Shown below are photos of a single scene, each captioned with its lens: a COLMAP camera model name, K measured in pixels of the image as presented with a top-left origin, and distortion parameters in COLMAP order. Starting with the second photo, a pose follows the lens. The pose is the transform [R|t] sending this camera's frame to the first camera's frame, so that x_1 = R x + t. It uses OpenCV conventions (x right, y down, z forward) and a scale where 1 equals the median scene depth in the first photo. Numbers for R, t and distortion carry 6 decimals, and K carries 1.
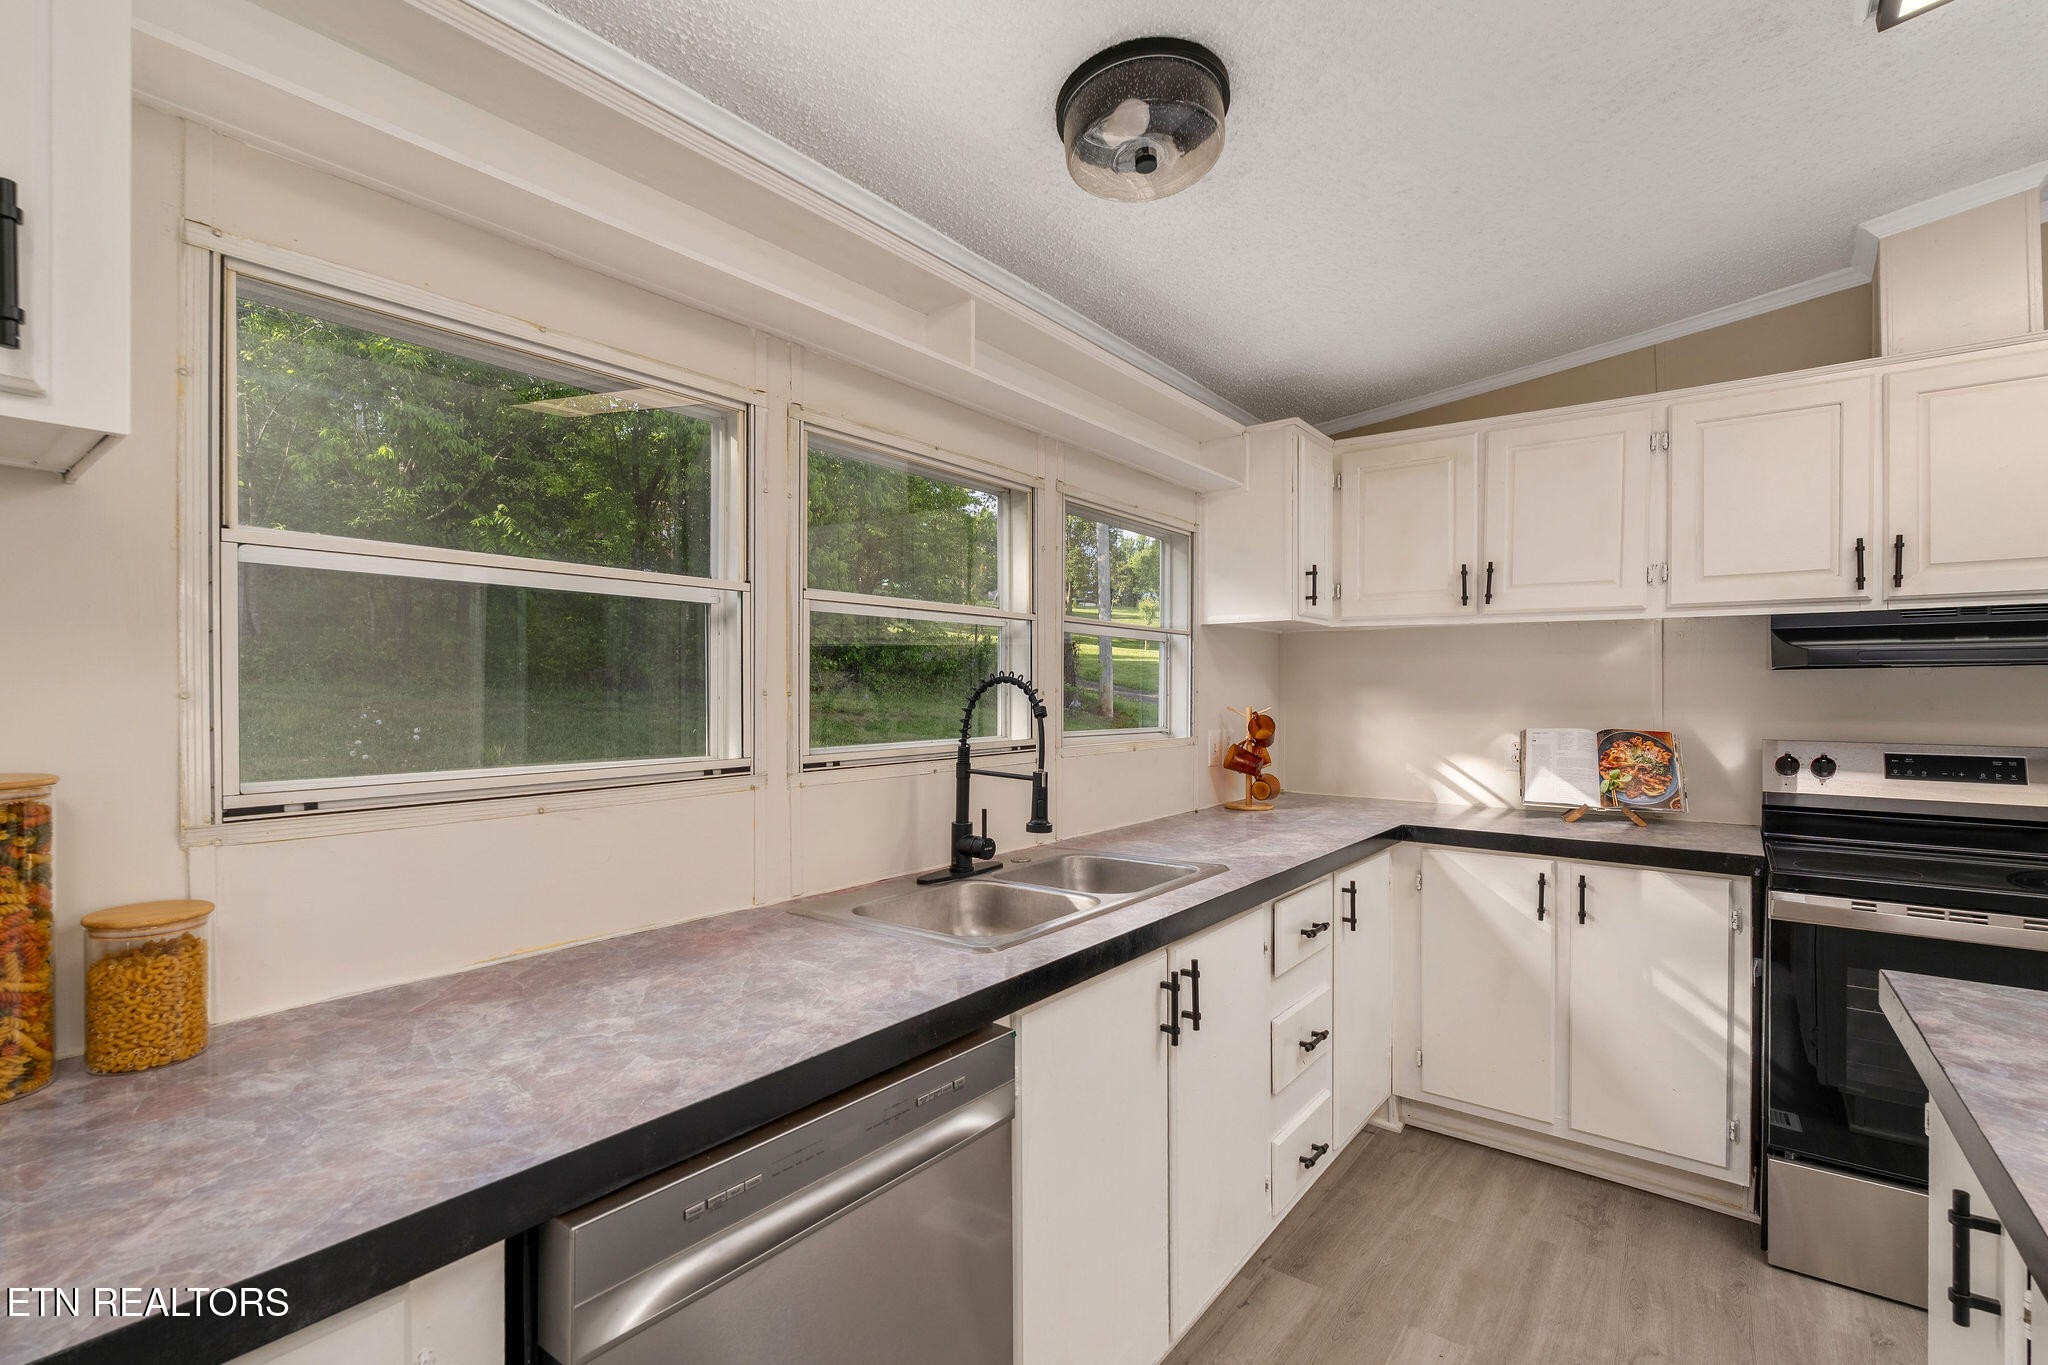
lens RADIAL K [[918.2, 0, 1029.5], [0, 918.2, 693.5], [0, 0, 1]] dist [-0.004368, -0.000223]
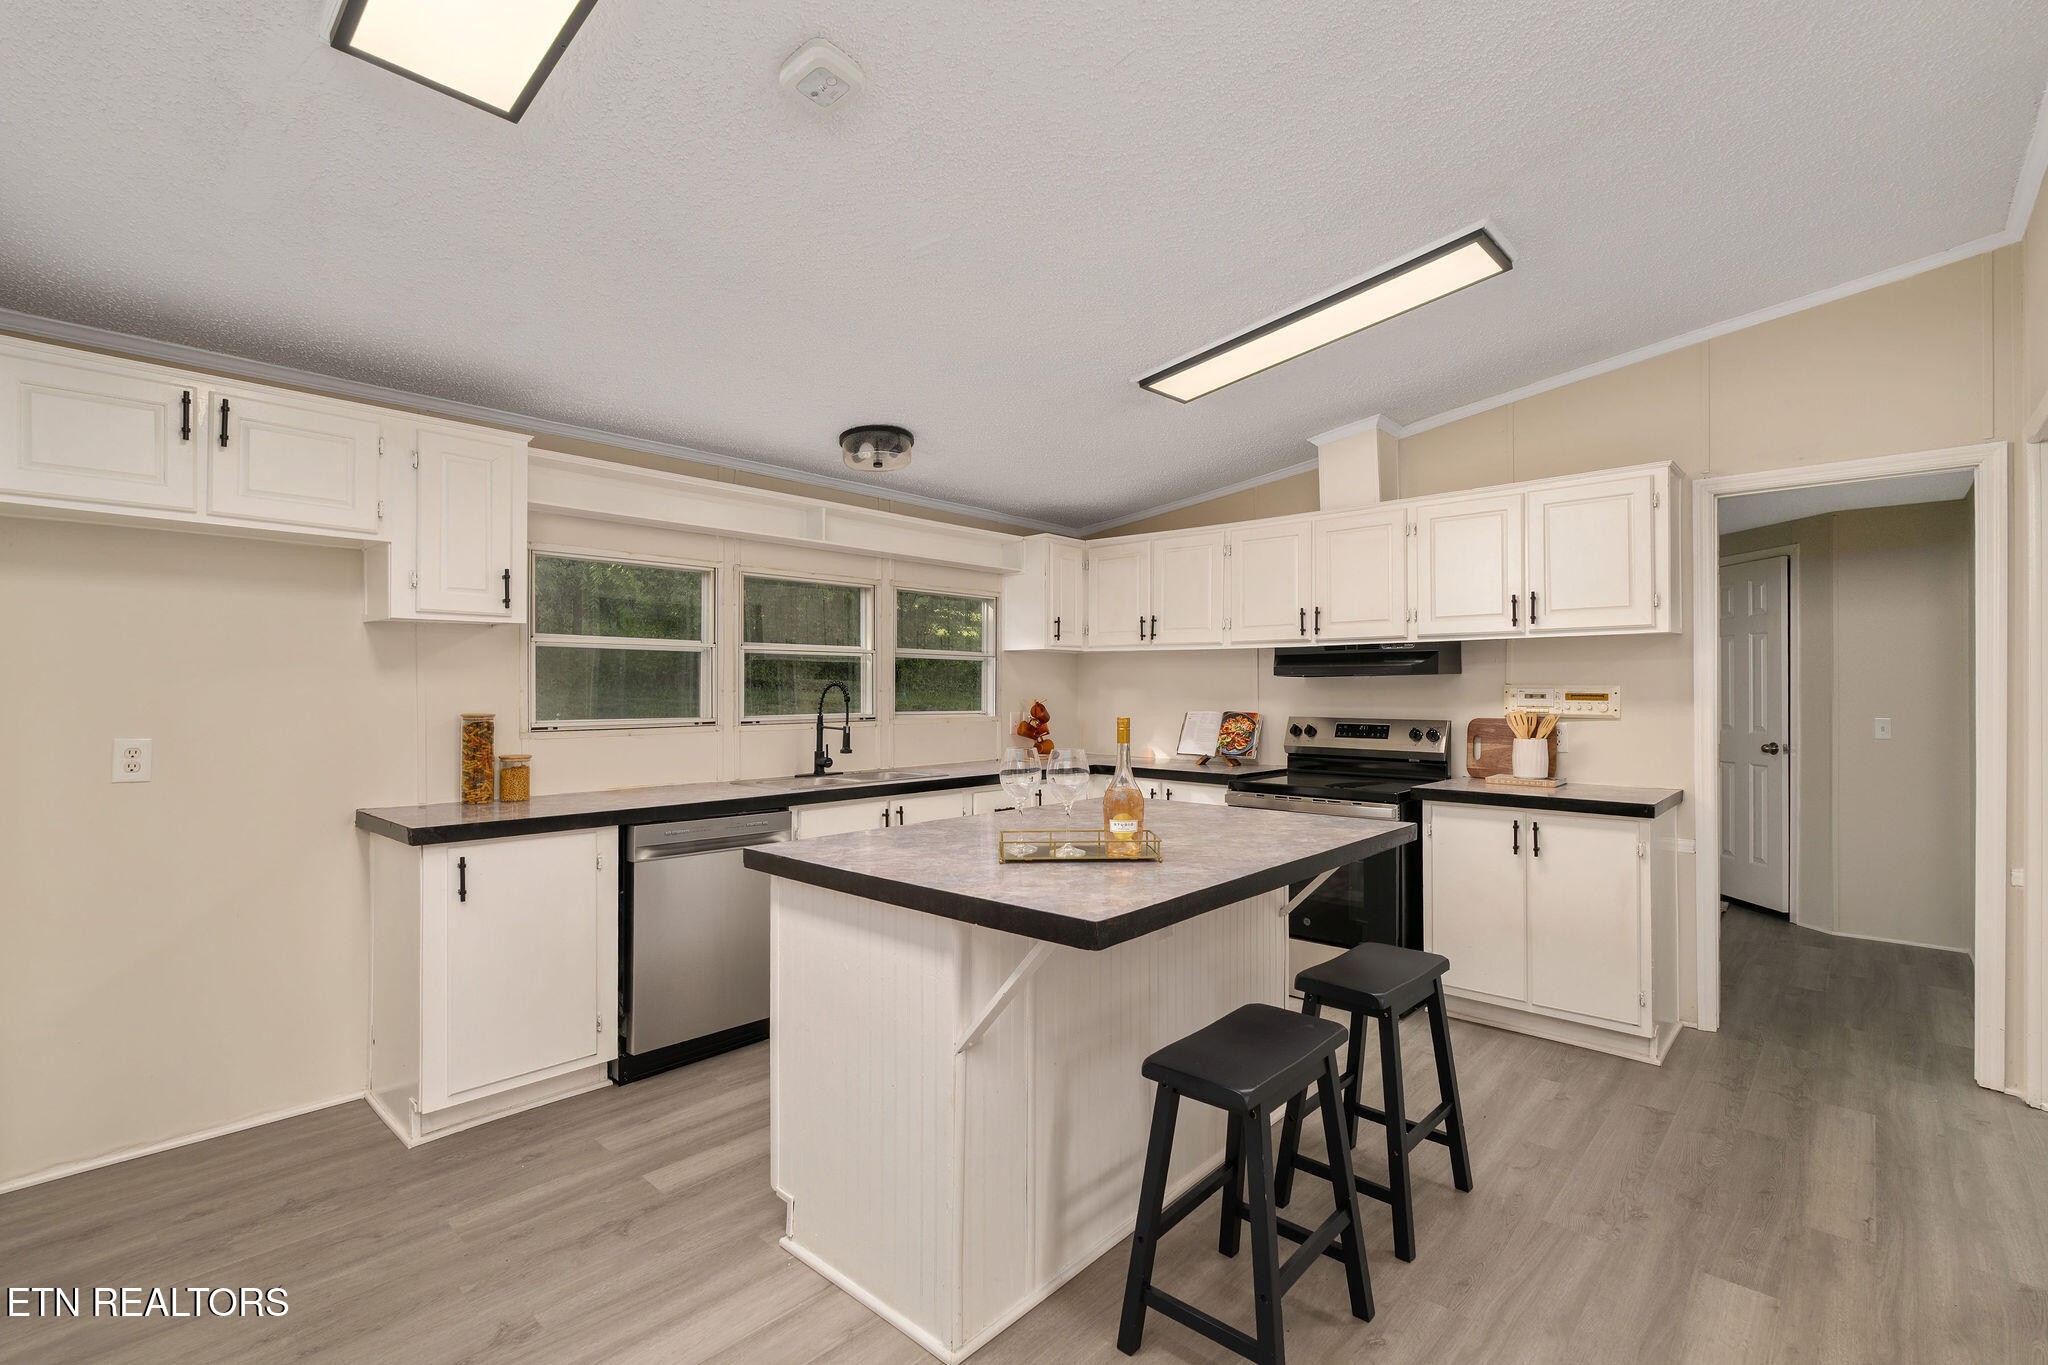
lens RADIAL K [[922.9, 0, 1027.8], [0, 922.9, 683.4], [0, 0, 1]] dist [-0.003011, -0.000157]
pose [[0.995905, -0.001443, -0.090394, 0.500747], [0.000579, 0.999954, -0.009586, 0.002930], [0.090404, 0.009495, 0.995860, -0.909551]]
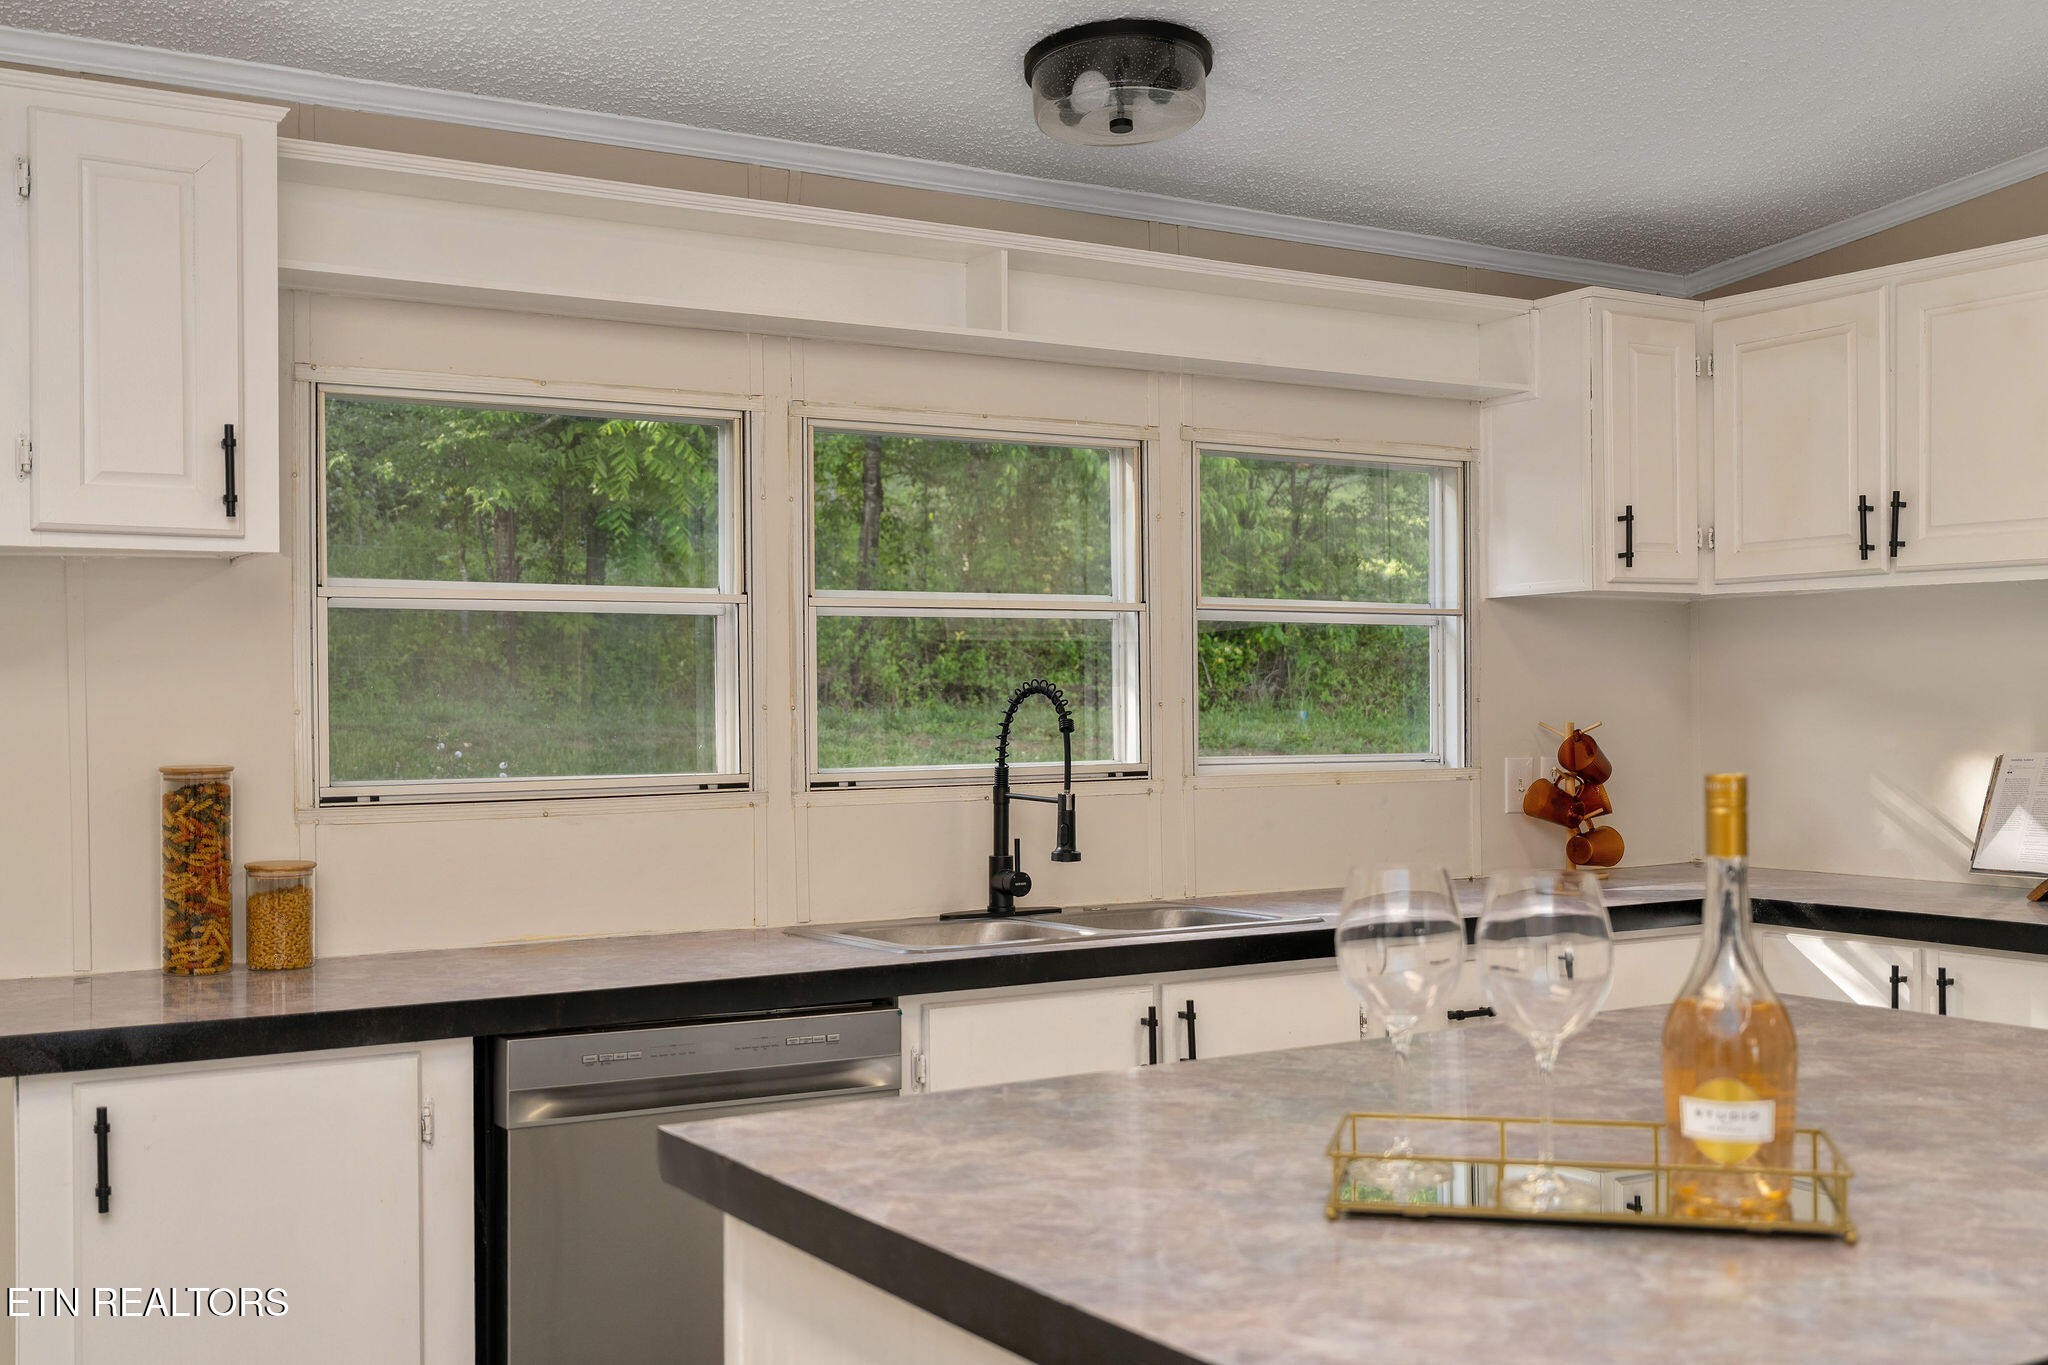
lens RADIAL K [[2091.1, 0, 1031.9], [0, 2091.1, 690.3], [0, 0, 1]] dist [0.008231, 0.006532]
pose [[0.933654, -0.013159, -0.357936, 0.545138], [0.009911, 0.999891, -0.010907, 0.006173], [0.358040, 0.006636, 0.933683, -0.681836]]
